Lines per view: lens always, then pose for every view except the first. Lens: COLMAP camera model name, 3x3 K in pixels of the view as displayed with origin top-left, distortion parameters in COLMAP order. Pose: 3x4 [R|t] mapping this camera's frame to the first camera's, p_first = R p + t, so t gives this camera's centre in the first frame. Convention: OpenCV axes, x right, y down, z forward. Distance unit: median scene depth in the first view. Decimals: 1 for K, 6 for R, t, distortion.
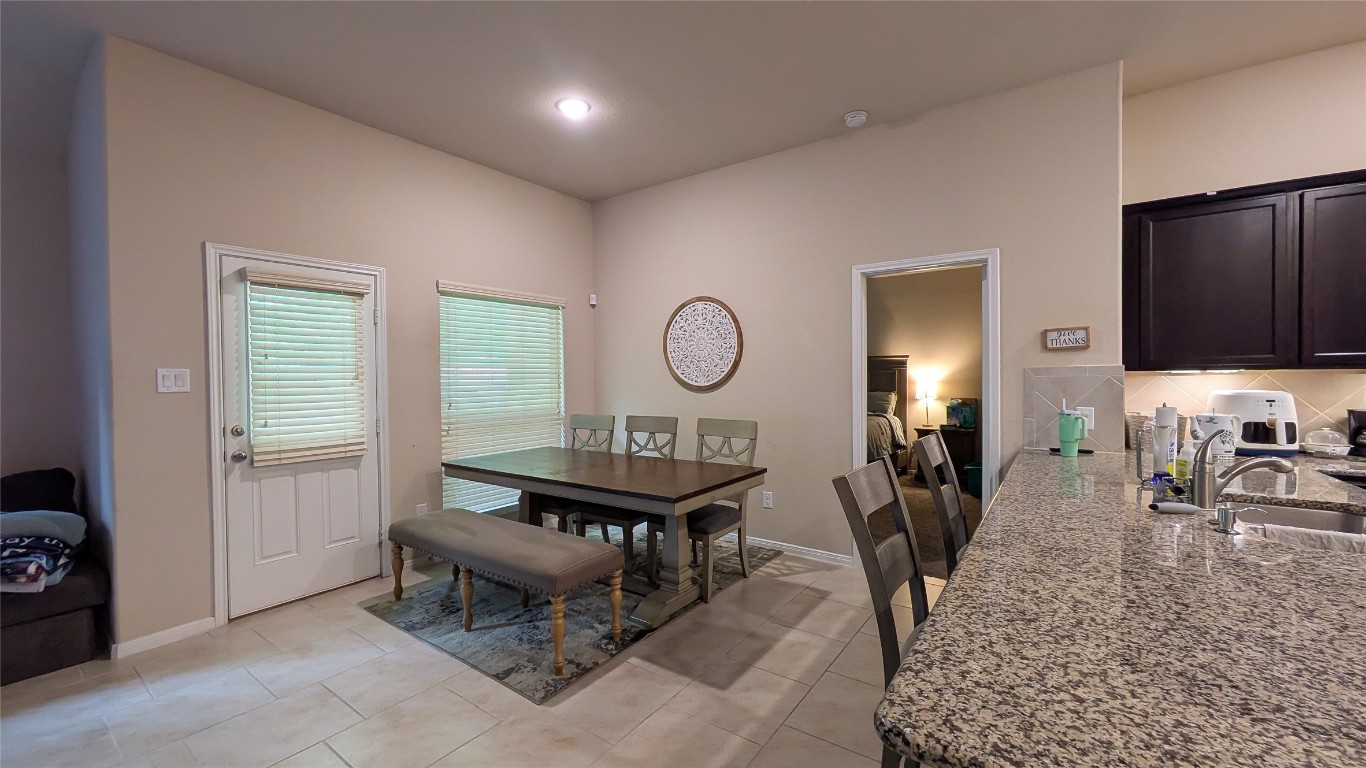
lens RADIAL K [[533.9, 0, 677.2], [0, 533.9, 385.4], [0, 0, 1]] dist [0.000517, 0.000064]
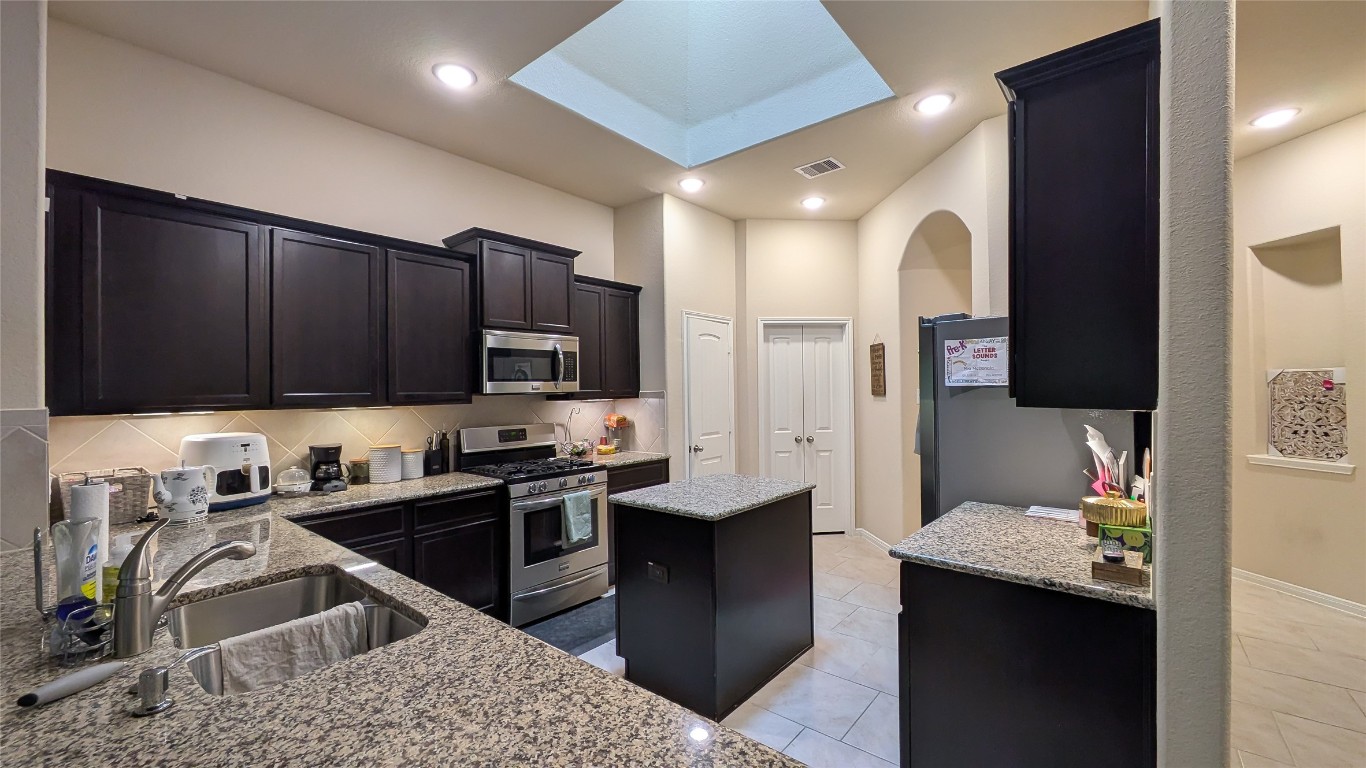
lens RADIAL K [[533.9, 0, 677.2], [0, 533.9, 385.4], [0, 0, 1]] dist [0.000517, 0.000064]
pose [[0.071882, 0.023150, 0.997144, 0.407227], [0.024821, 0.999379, -0.024992, -0.050844], [-0.997104, 0.026546, 0.071263, 0.318615]]
